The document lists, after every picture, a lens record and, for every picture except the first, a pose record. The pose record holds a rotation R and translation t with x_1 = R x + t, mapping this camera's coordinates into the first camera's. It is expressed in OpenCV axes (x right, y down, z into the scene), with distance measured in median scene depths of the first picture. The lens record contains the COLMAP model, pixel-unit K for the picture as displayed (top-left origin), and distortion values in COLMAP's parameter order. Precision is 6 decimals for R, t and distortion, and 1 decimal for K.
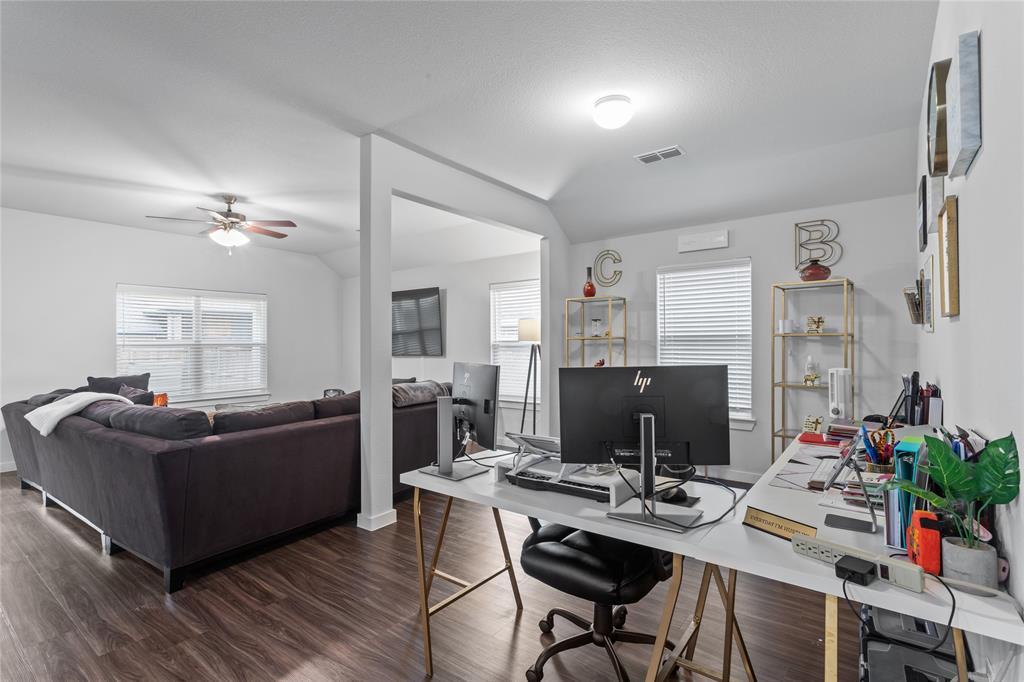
lens RADIAL K [[496.8, 0, 509.0], [0, 496.8, 343.7], [0, 0, 1]] dist [-0.008901, 0.000140]
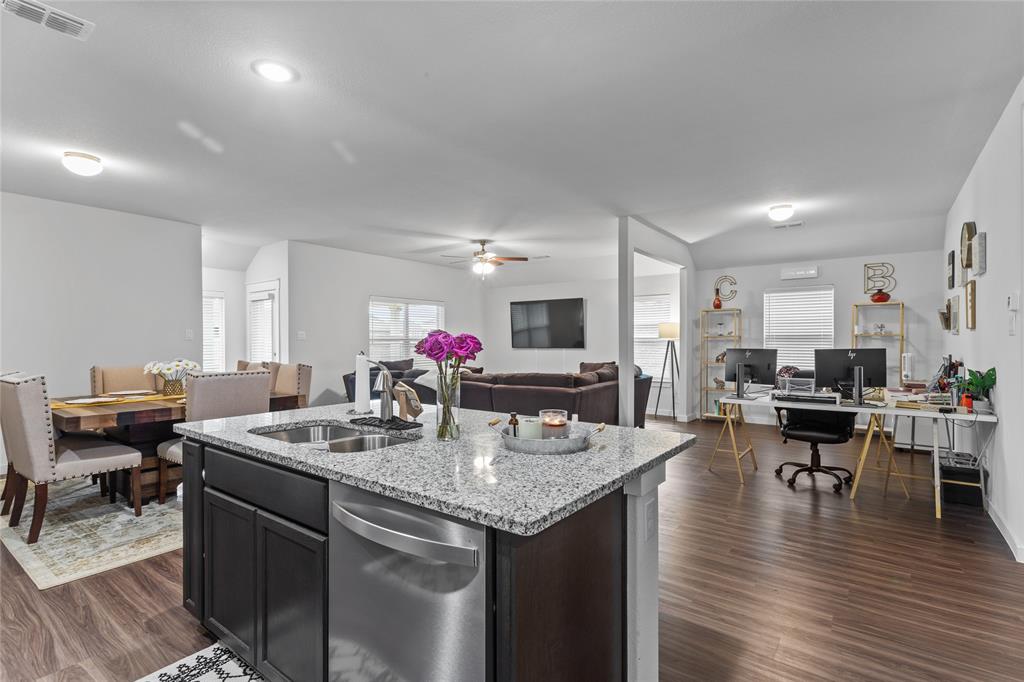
lens RADIAL K [[484.2, 0, 524.3], [0, 484.2, 343.7], [0, 0, 1]] dist [0.002776, 0.000415]
pose [[0.999925, 0.004612, 0.011367, -0.565575], [-0.004701, 0.999958, 0.007814, 0.003047], [-0.011330, -0.007867, 0.999905, -0.578769]]
